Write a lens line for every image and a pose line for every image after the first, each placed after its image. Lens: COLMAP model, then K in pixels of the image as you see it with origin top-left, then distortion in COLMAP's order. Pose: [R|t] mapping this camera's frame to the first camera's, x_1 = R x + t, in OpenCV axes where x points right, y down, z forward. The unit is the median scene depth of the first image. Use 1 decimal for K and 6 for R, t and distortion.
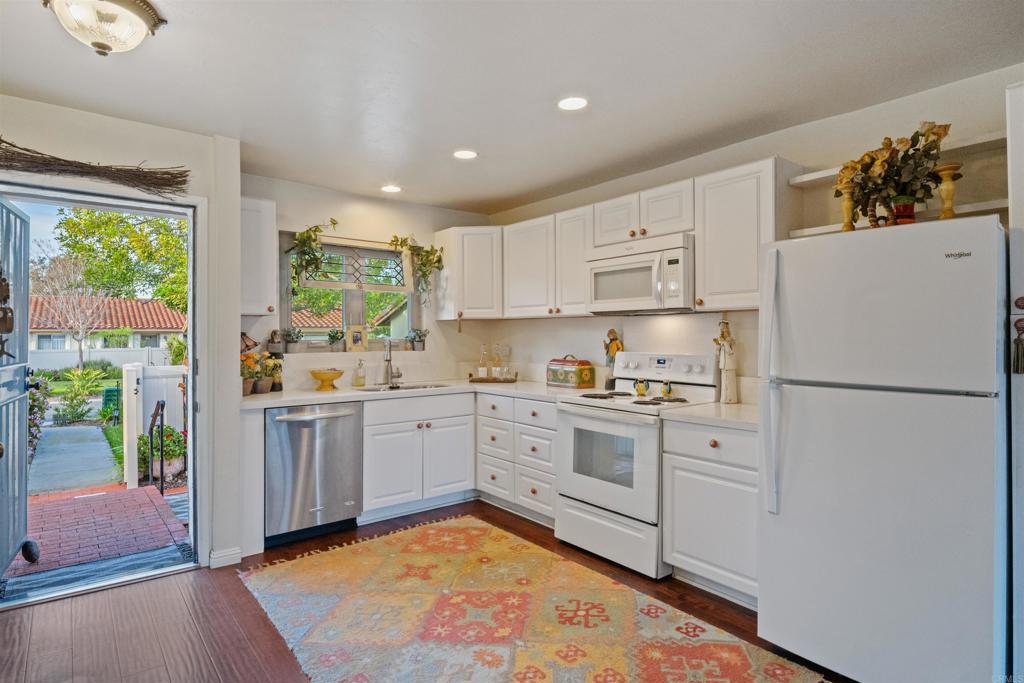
lens RADIAL K [[549.1, 0, 512.3], [0, 549.1, 333.6], [0, 0, 1]] dist [0.014568, -0.013624]
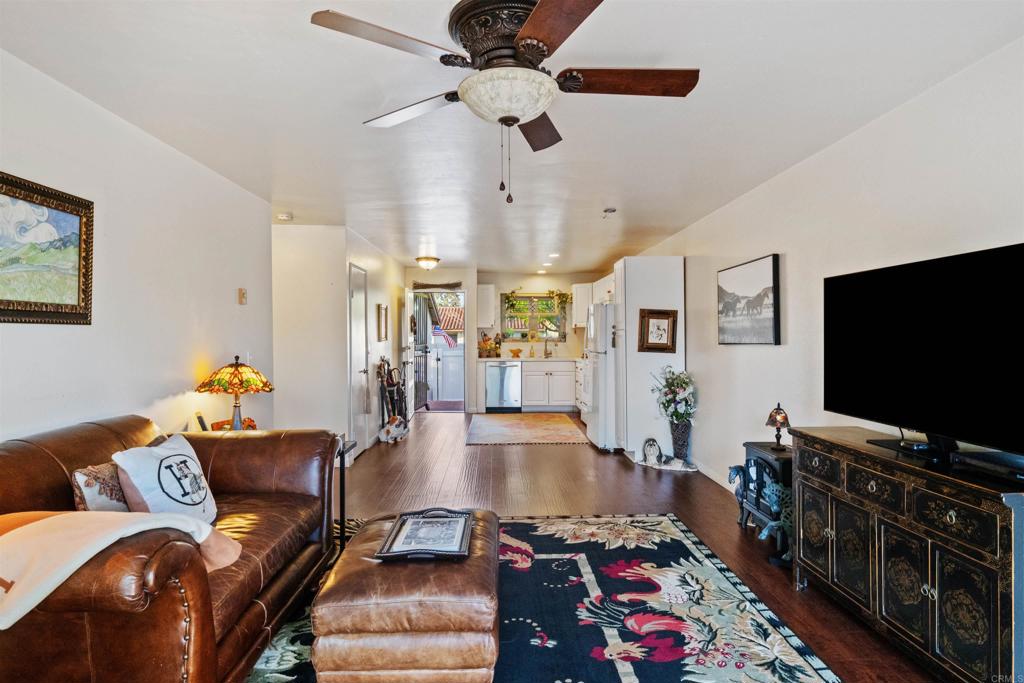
lens RADIAL K [[549.1, 0, 512.3], [0, 549.1, 333.6], [0, 0, 1]] dist [0.014568, -0.013624]
pose [[0.798895, -0.000251, -0.601470, 1.194567], [0.003229, 0.999987, 0.003872, -0.014171], [0.601462, -0.005035, 0.798886, -1.026160]]
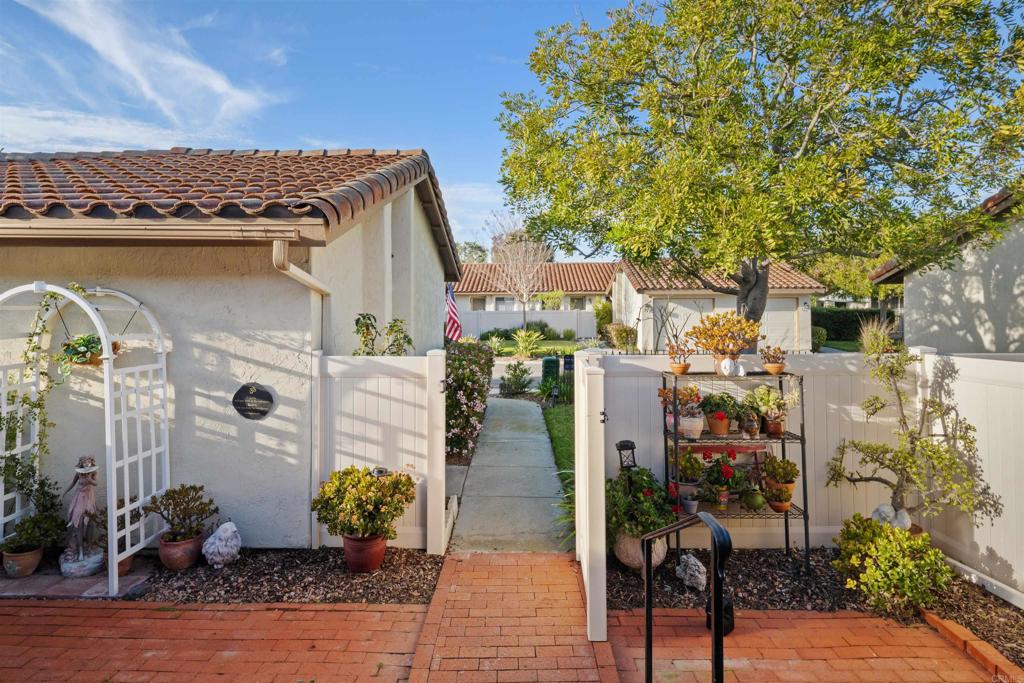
lens RADIAL K [[549.1, 0, 512.3], [0, 549.1, 333.6], [0, 0, 1]] dist [0.014568, -0.013624]
pose [[0.772072, 0.042787, -0.634093, -0.186333], [0.000374, 0.997700, 0.067778, -0.000071], [0.635535, -0.052567, 0.770281, 0.243542]]
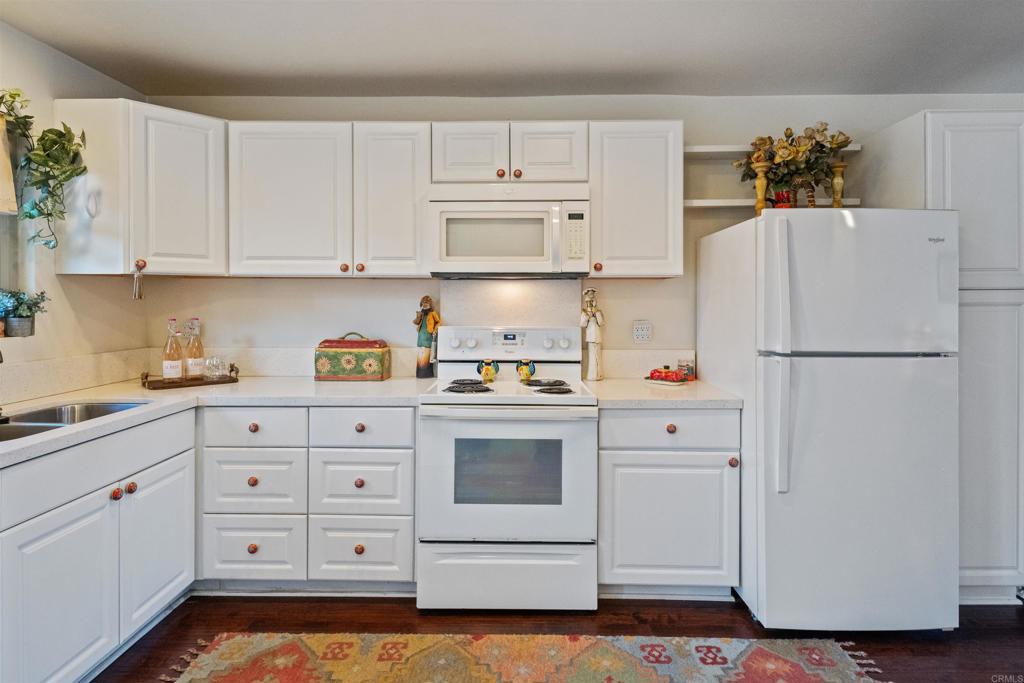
lens RADIAL K [[554.9, 0, 515.1], [0, 554.9, 302.2], [0, 0, 1]] dist [0.015835, -0.014183]
pose [[0.634181, 0.002091, 0.773182, -0.342555], [-0.005116, 0.999986, 0.001491, -0.001722], [-0.773168, -0.004901, 0.634183, 0.450435]]
